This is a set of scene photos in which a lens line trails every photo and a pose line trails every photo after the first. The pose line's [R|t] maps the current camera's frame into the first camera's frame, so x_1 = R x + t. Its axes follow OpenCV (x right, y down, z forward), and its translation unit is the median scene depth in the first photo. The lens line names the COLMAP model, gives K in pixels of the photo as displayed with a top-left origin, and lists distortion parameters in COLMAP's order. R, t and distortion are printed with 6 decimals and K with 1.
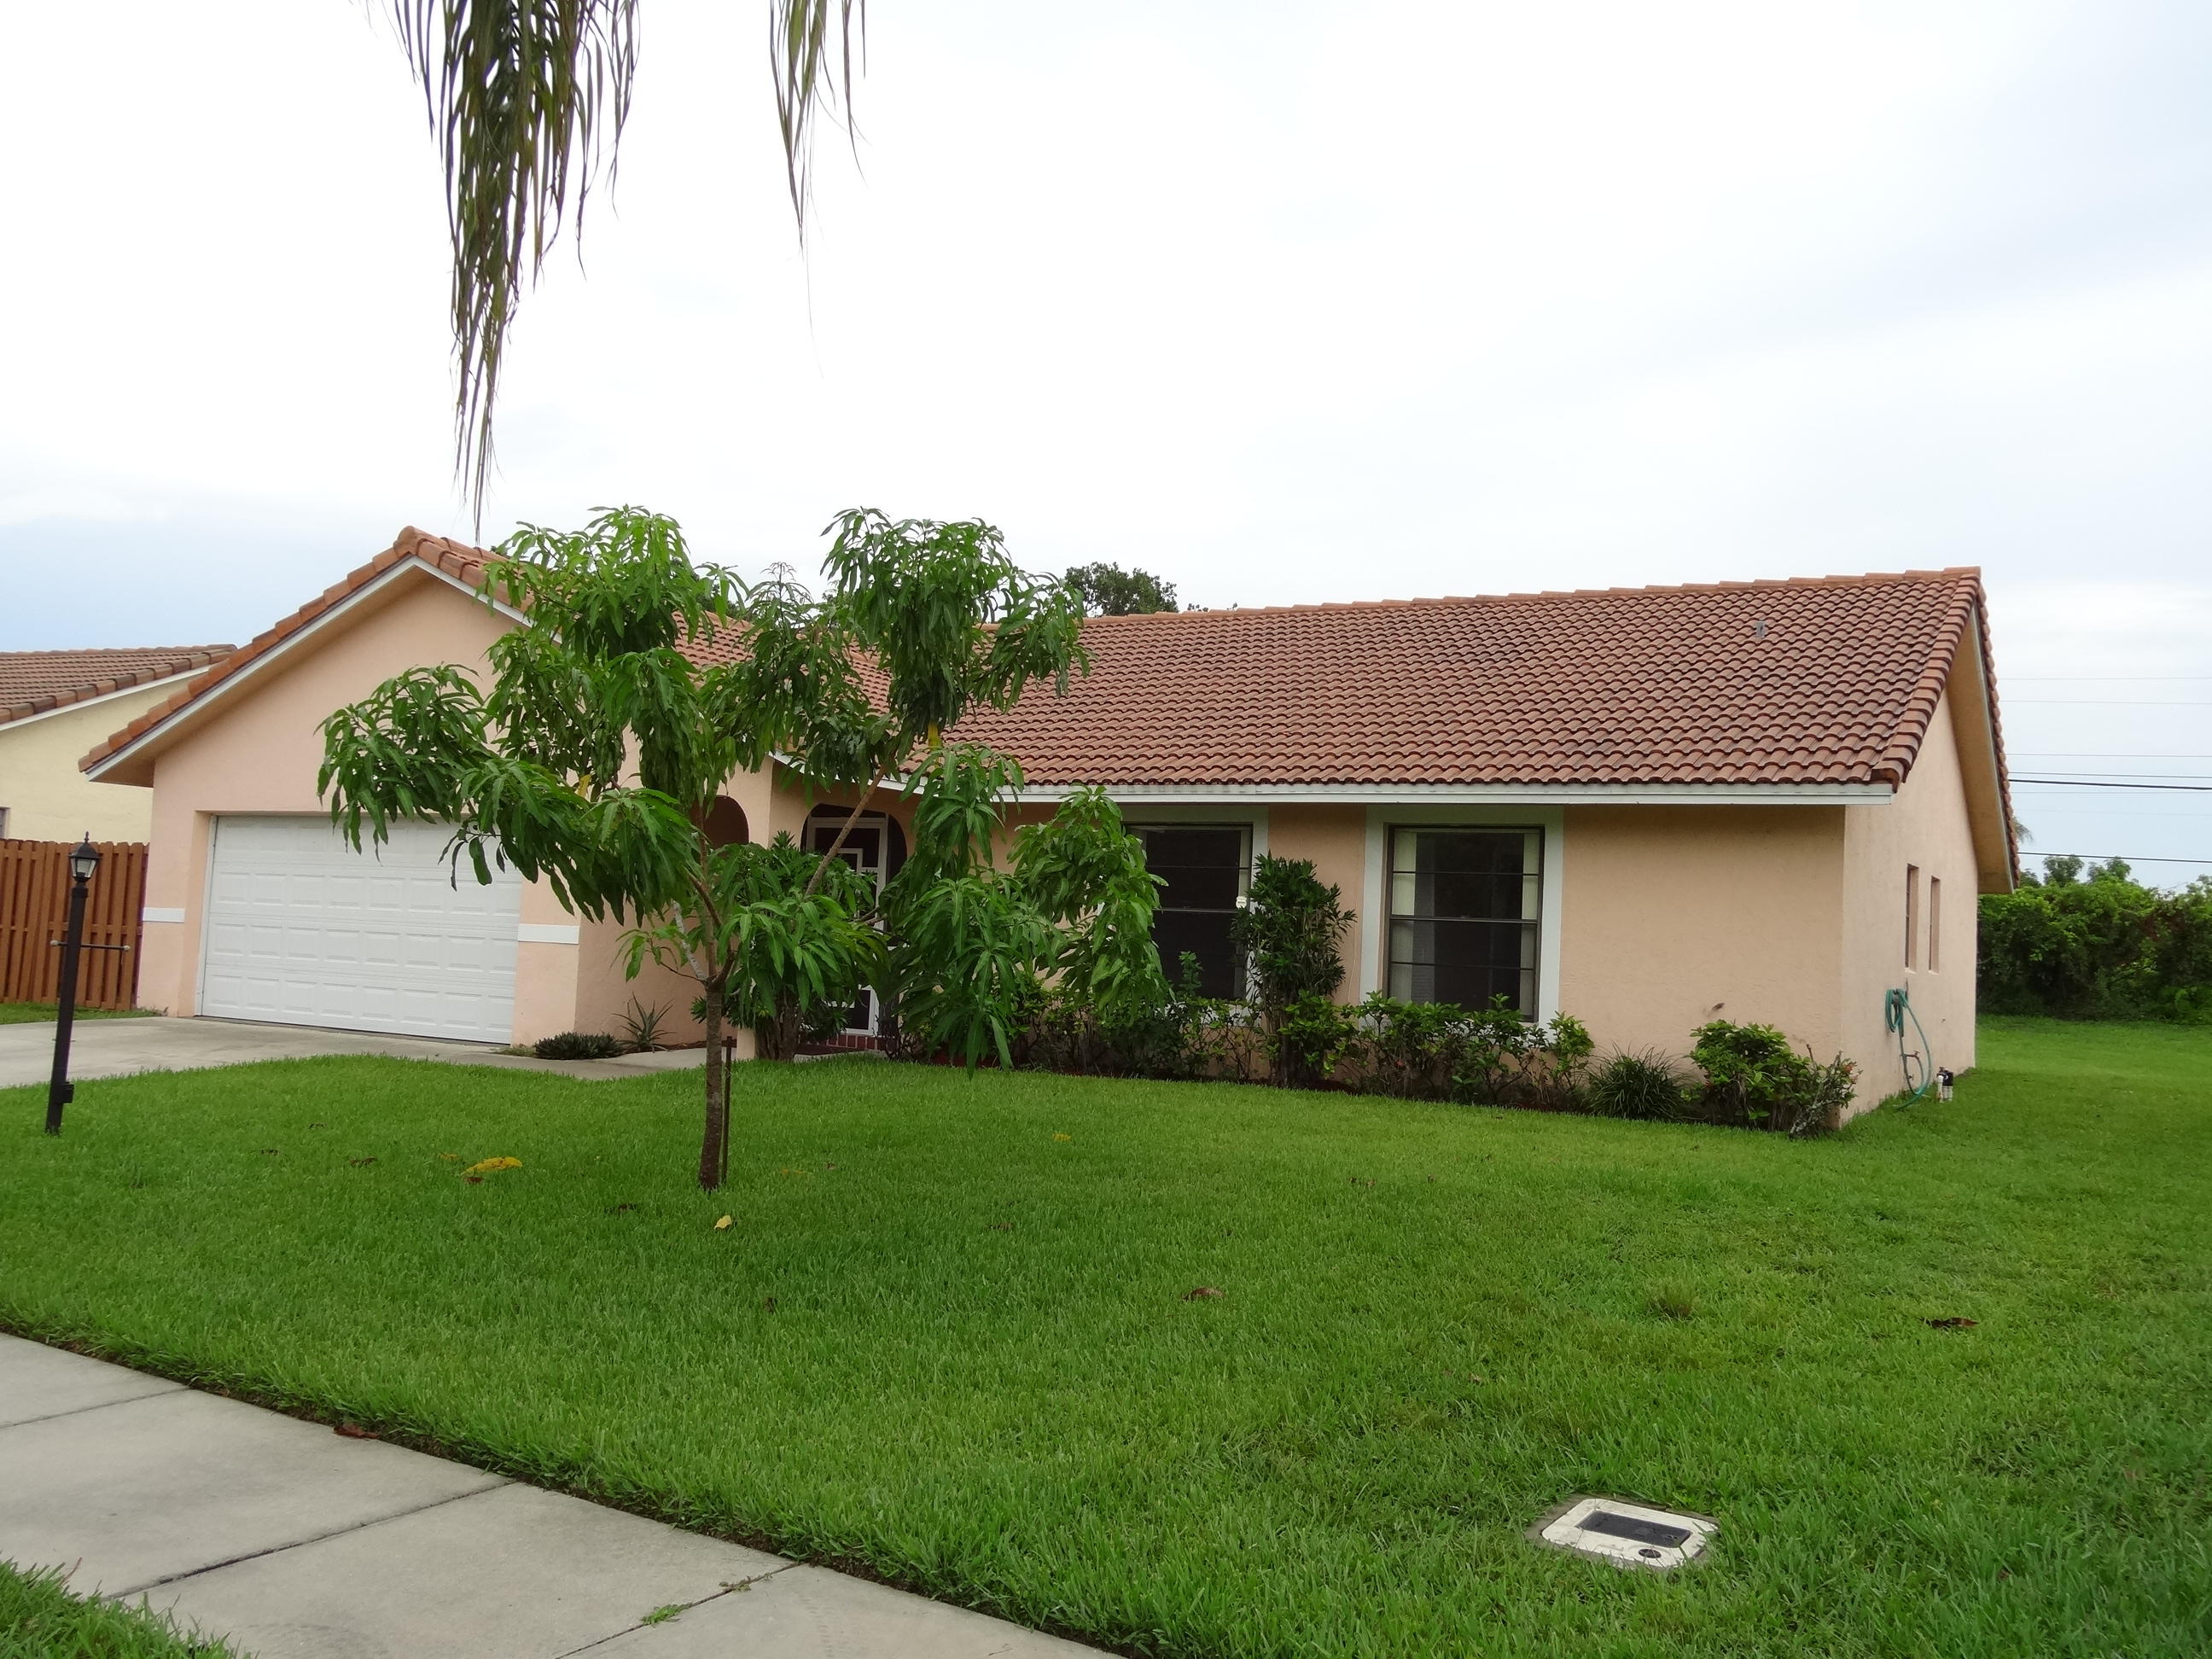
lens RADIAL K [[1858.9, 0, 1106.0], [0, 1858.9, 829.5], [0, 0, 1]] dist [0.108454, 0.000178]
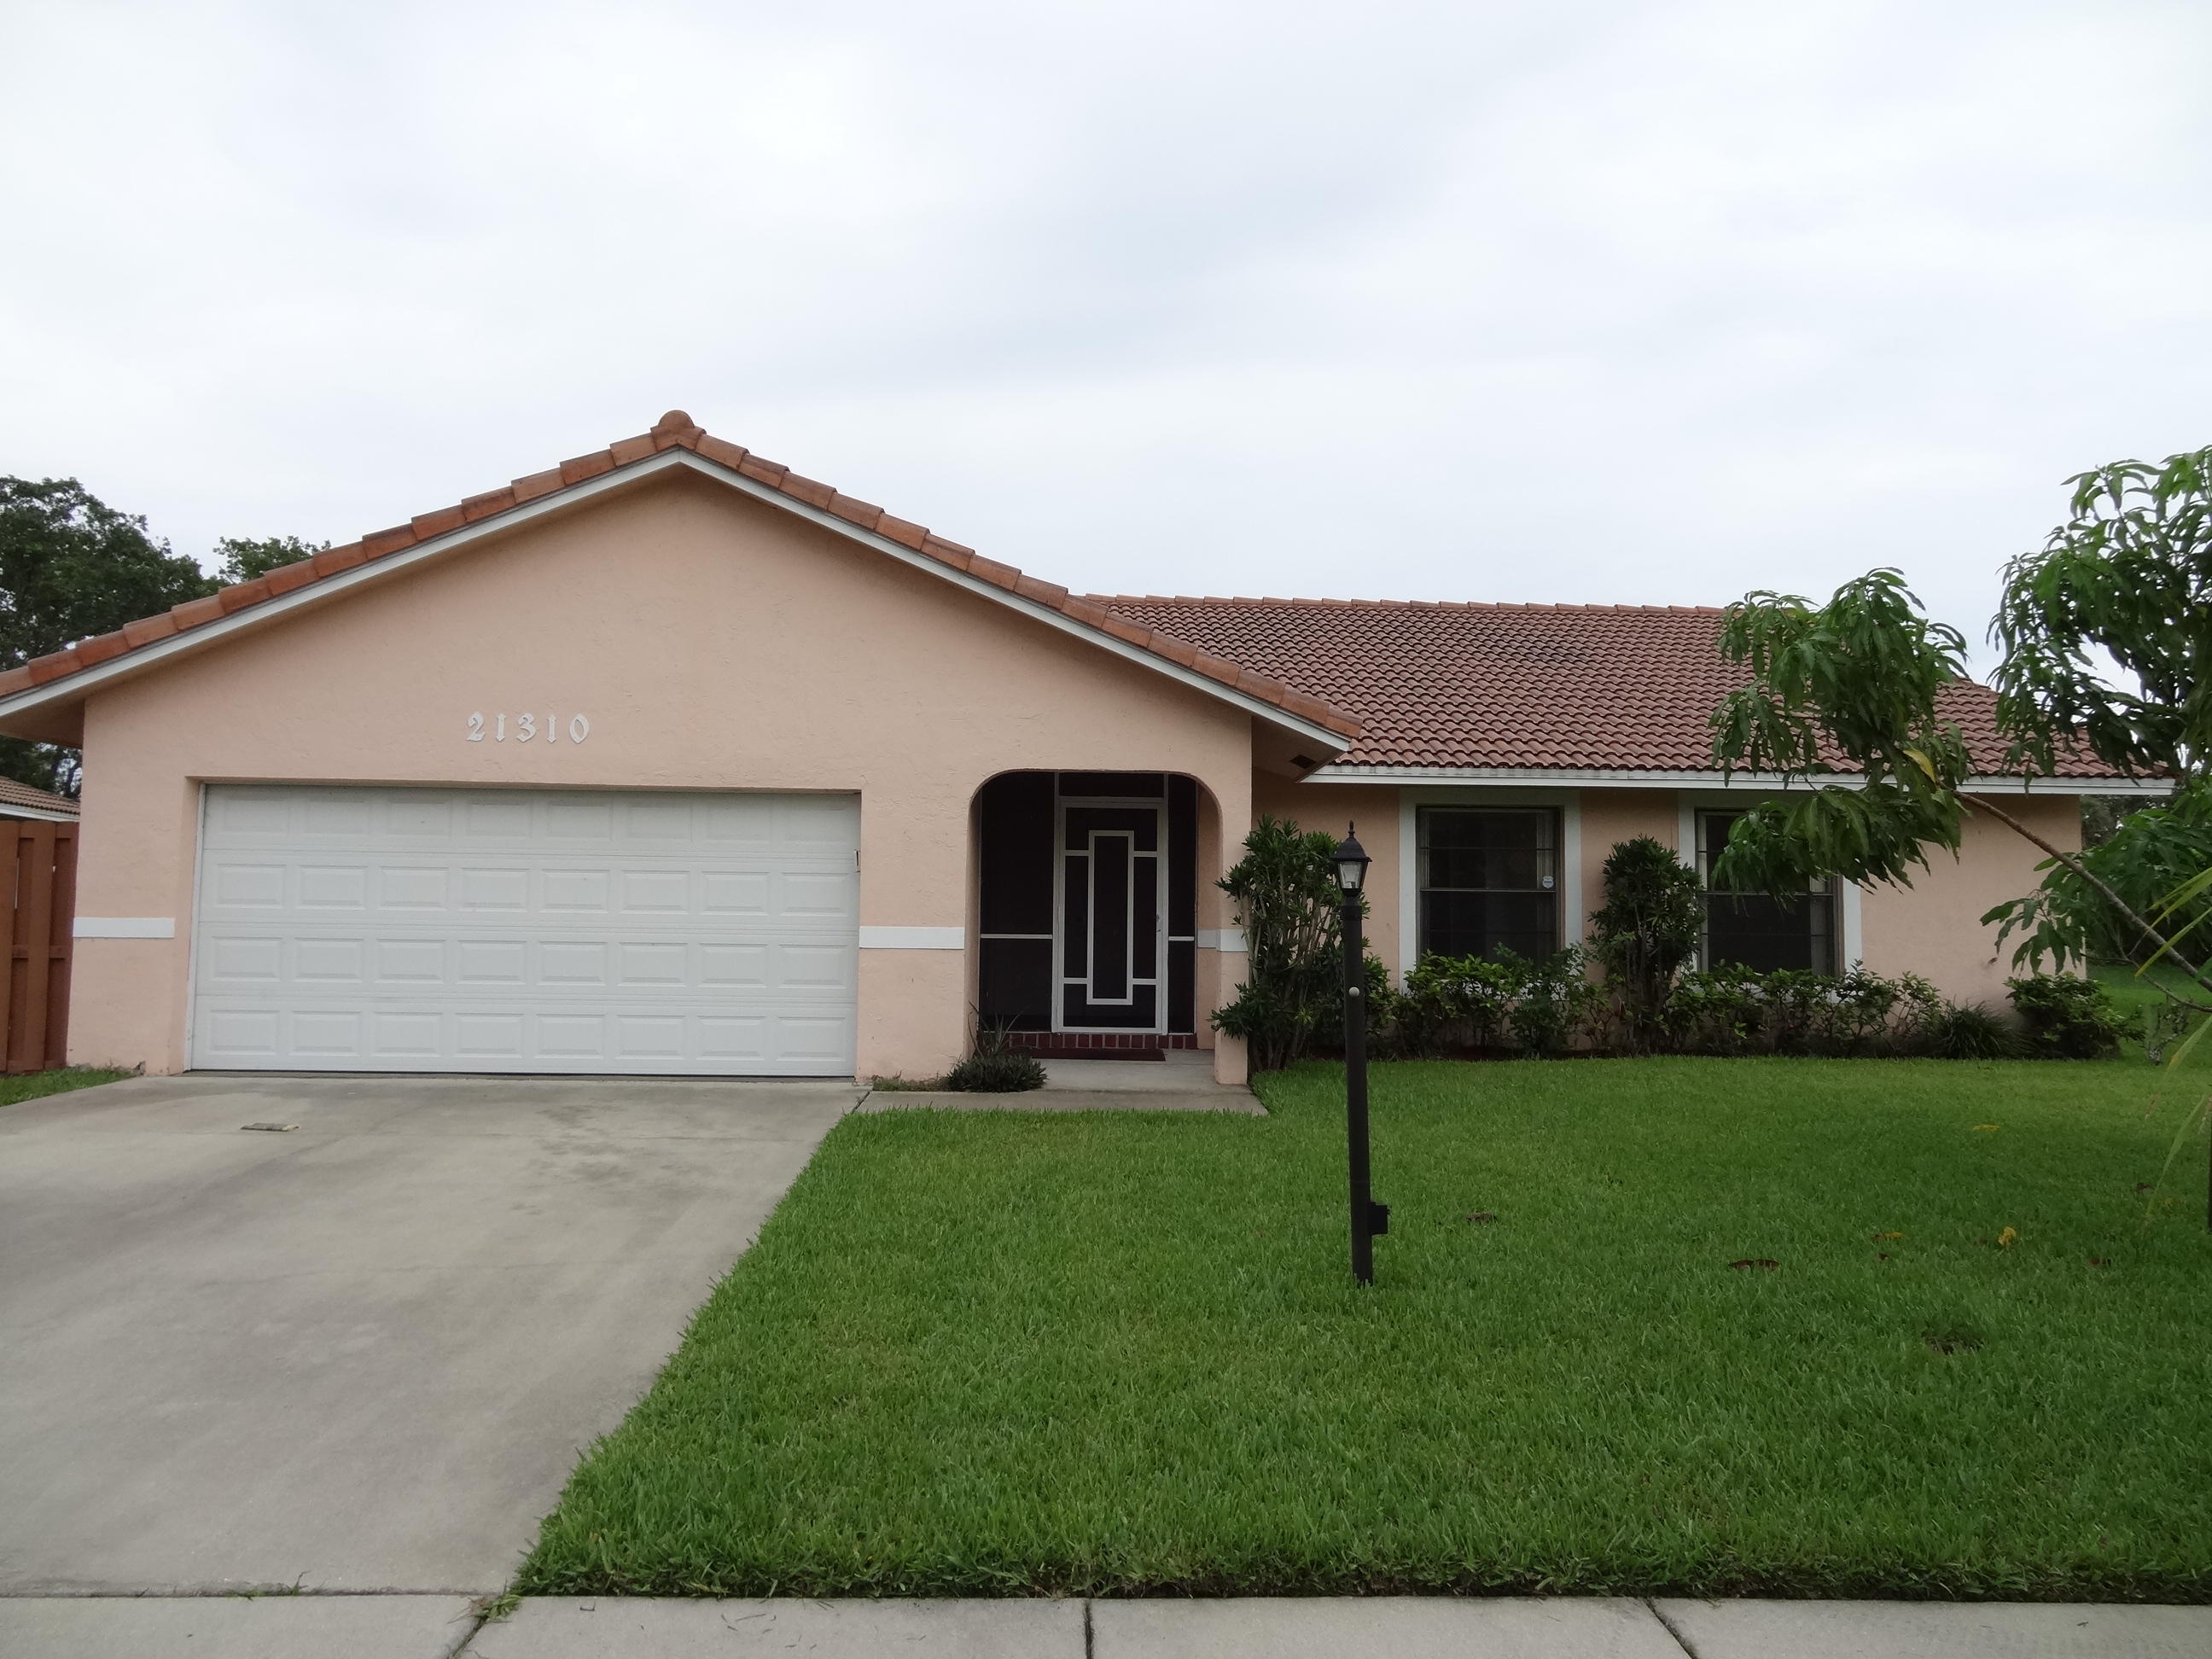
lens RADIAL K [[1560.9, 0, 1142.9], [0, 1560.9, 841.8], [0, 0, 1]] dist [0.000228, 0.000325]
pose [[0.820859, -0.007973, 0.571075, -0.554774], [-0.009985, 0.999549, 0.028308, -0.005856], [-0.571043, -0.028939, 0.820410, 0.361297]]
